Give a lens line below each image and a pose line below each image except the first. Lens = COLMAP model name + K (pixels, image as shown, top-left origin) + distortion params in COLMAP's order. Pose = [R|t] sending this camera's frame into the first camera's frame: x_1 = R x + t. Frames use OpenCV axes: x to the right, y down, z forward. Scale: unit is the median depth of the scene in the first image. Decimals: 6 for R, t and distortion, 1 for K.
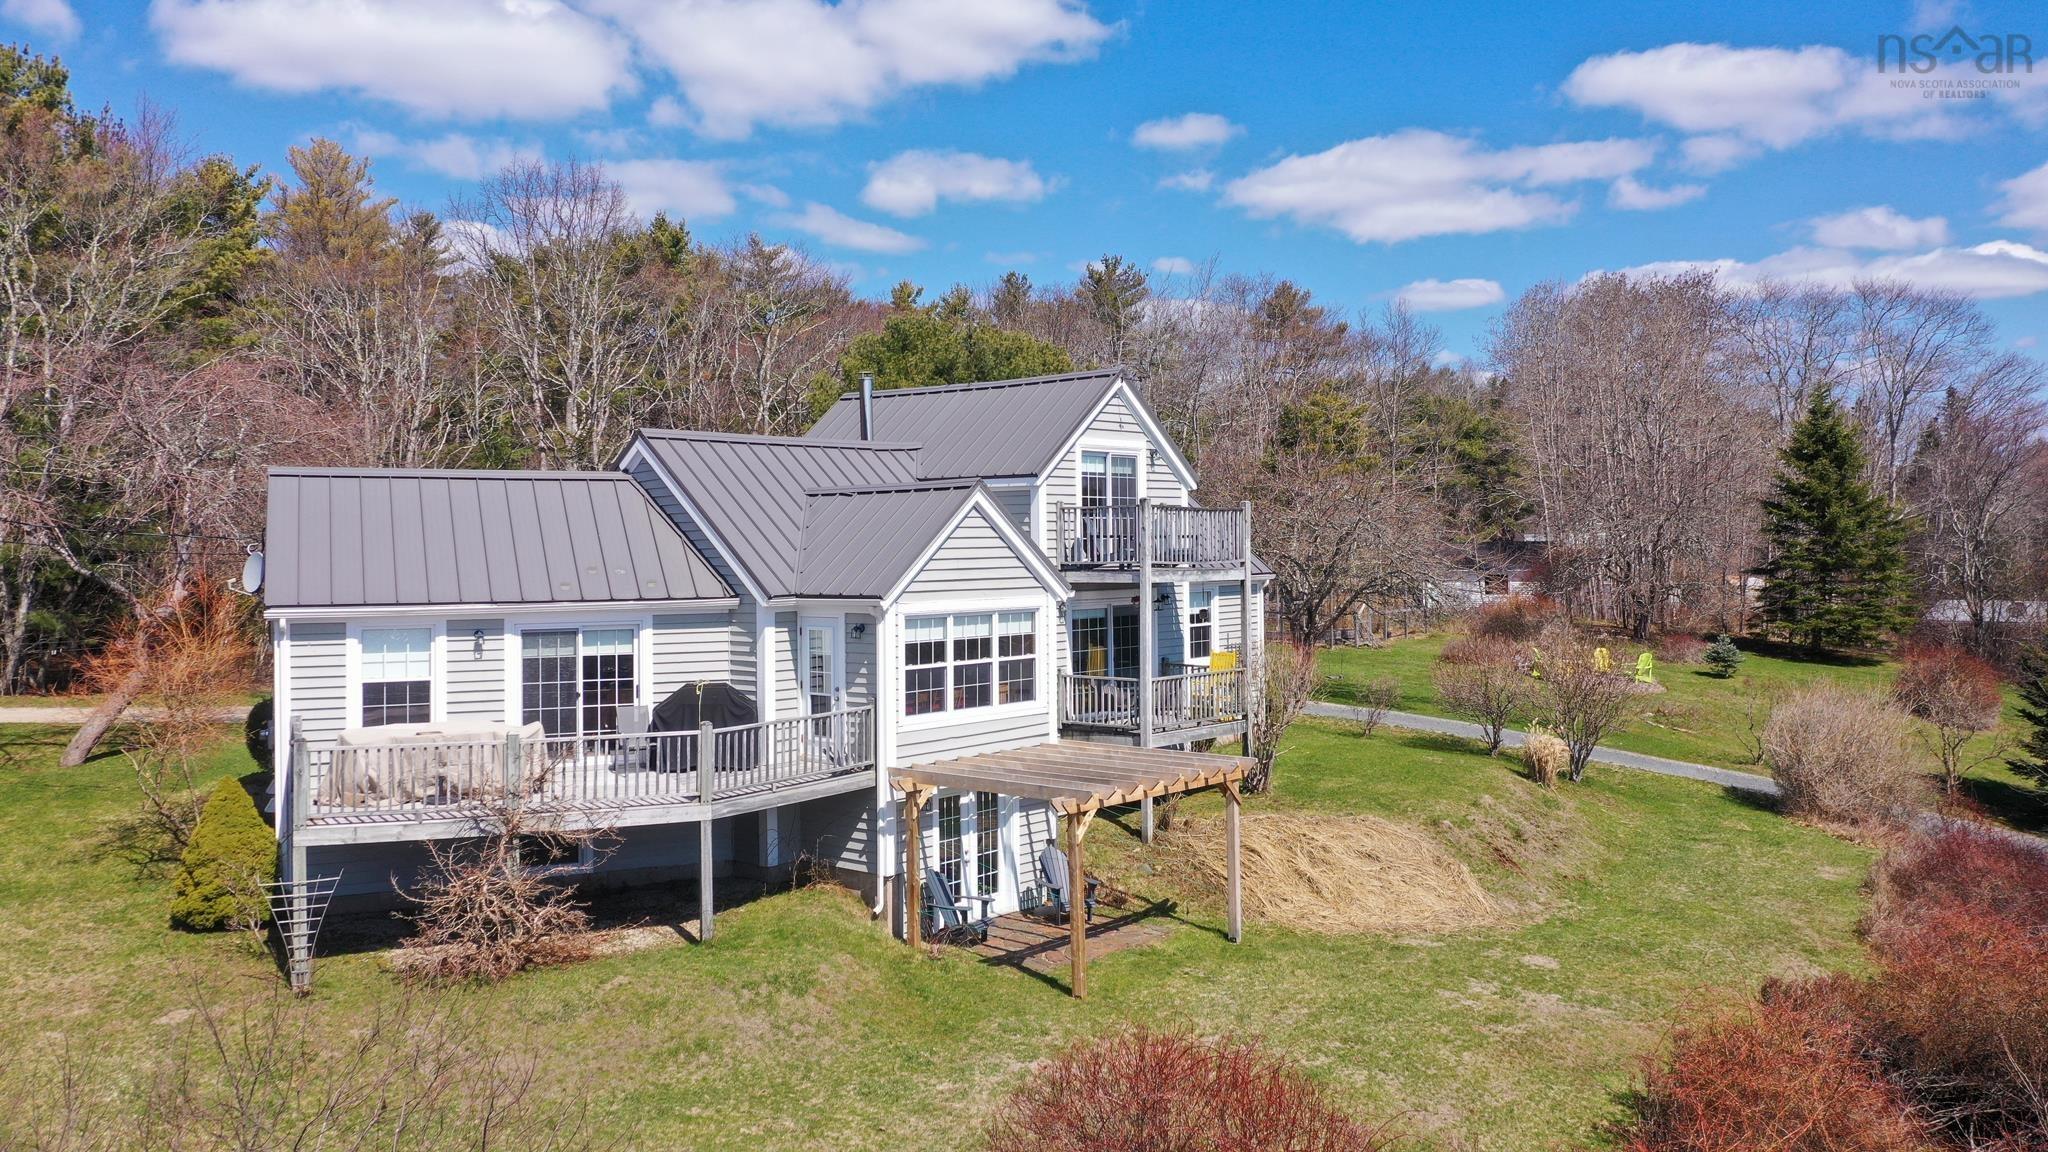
lens RADIAL K [[1628.2, 0, 1024.0], [0, 1628.2, 576.0], [0, 0, 1]] dist [0.008738, 0.000768]
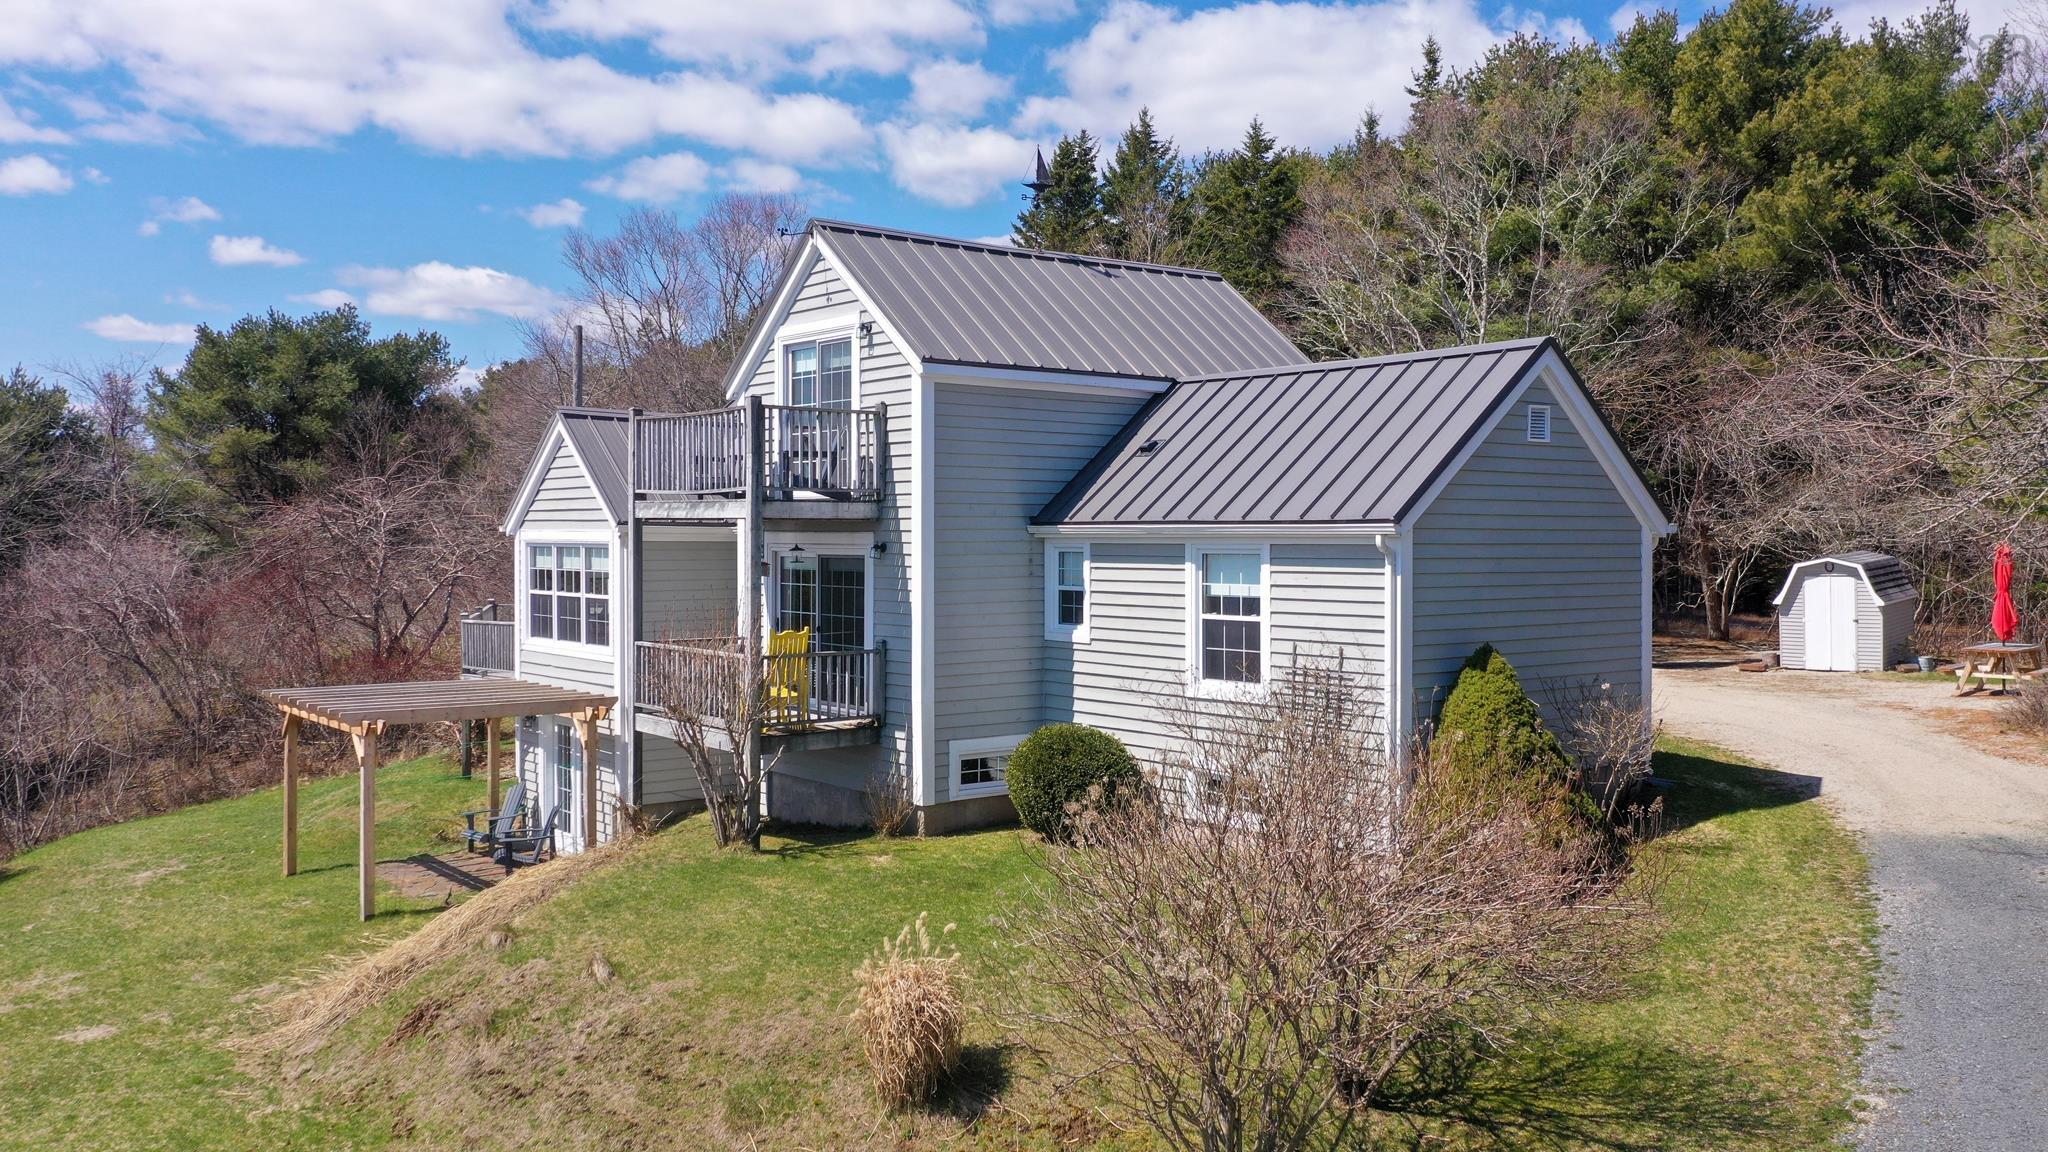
lens RADIAL K [[1628.2, 0, 1024.0], [0, 1628.2, 576.0], [0, 0, 1]] dist [0.008738, 0.000768]
pose [[-0.195639, 0.036525, -0.979996, 0.868745], [-0.019434, 0.998966, 0.041112, -0.004150], [0.980483, 0.027088, -0.194726, 1.445113]]
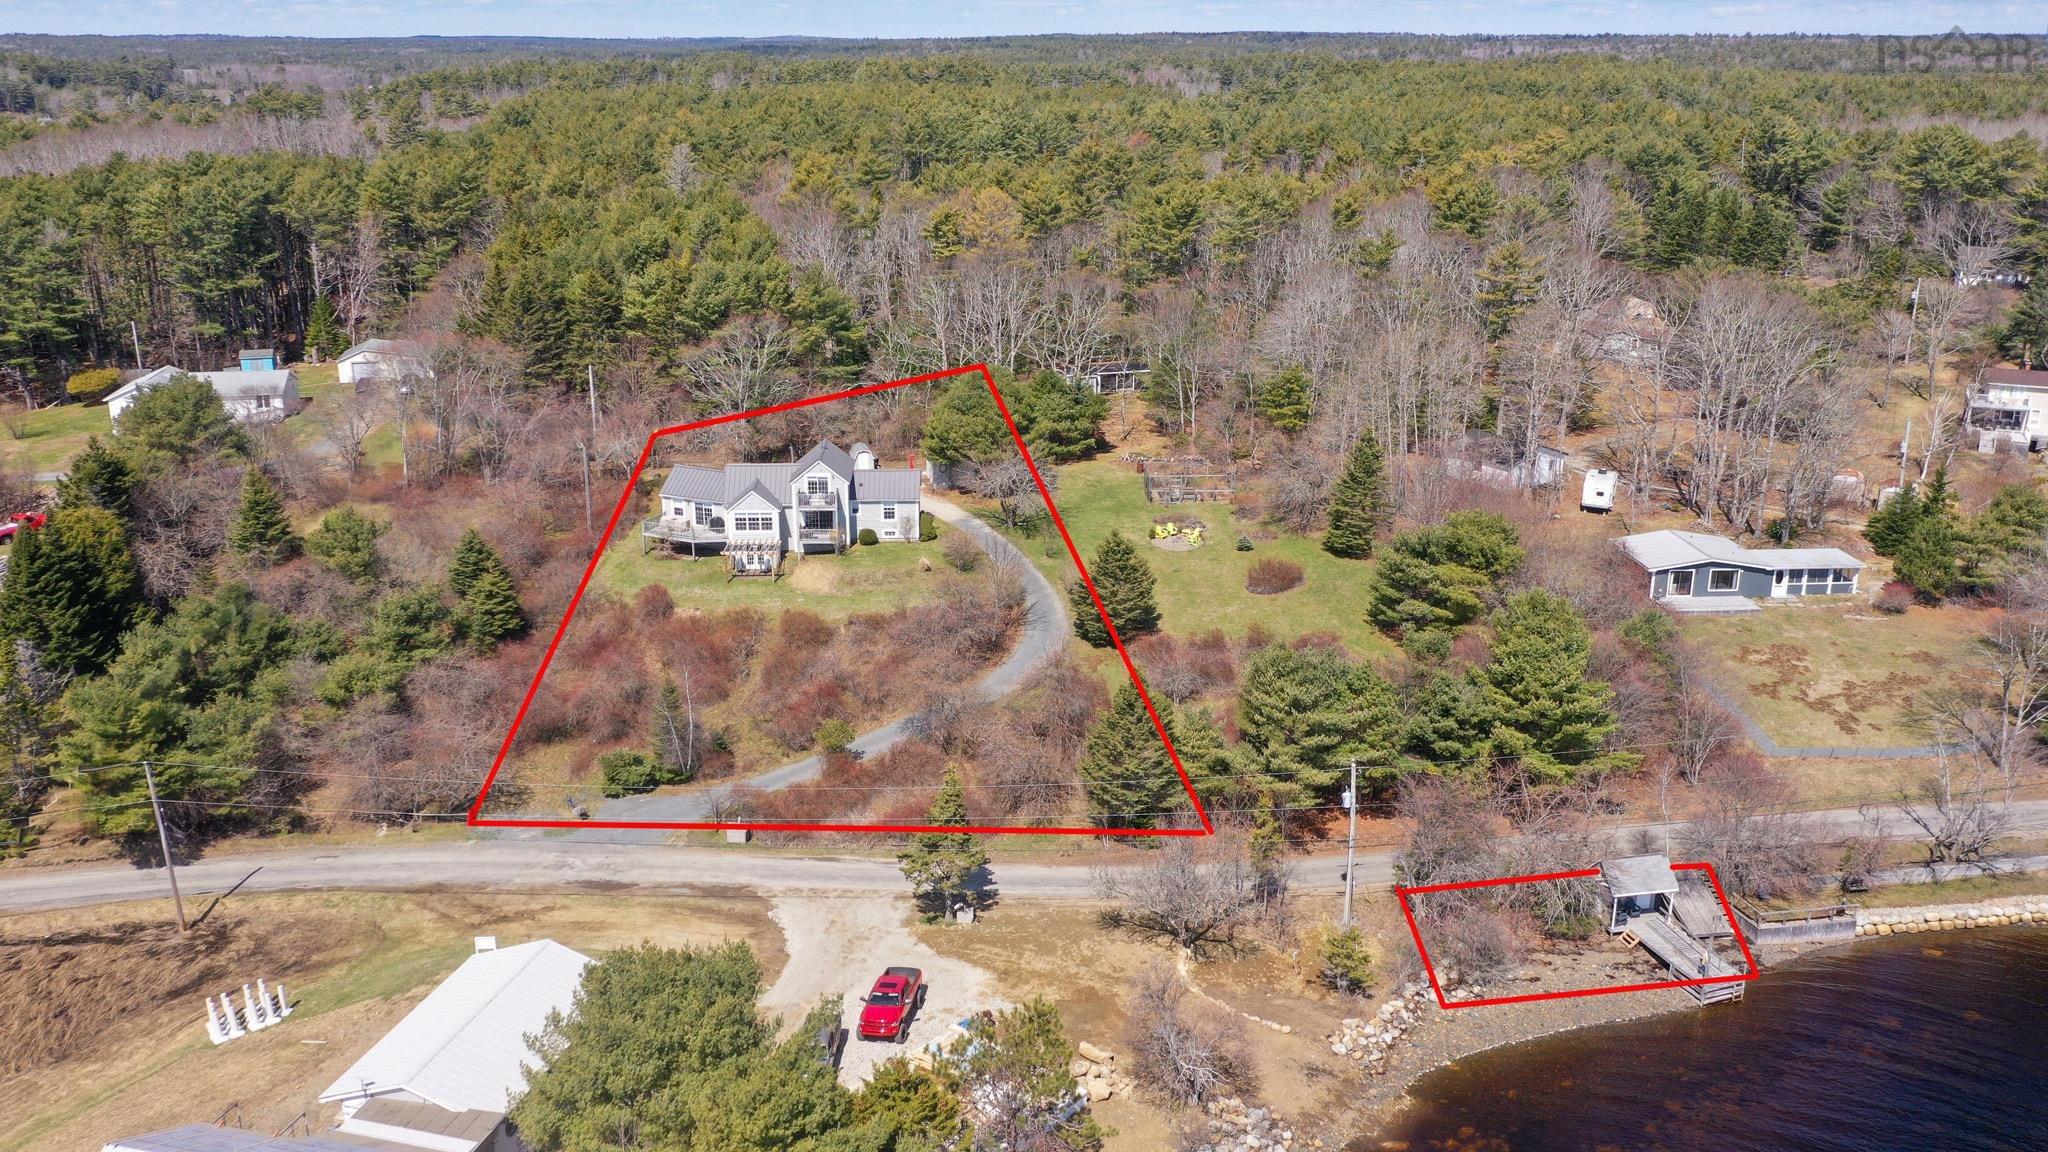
lens RADIAL K [[1696.0, 0, 1024.0], [0, 1696.0, 576.0], [0, 0, 1]] dist [-0.006469, -0.006239]
pose [[0.668772, 0.234828, -0.705407, 4.423937], [-0.024934, 0.955358, 0.294396, -1.403852], [0.743049, -0.179295, 0.644773, -1.902883]]
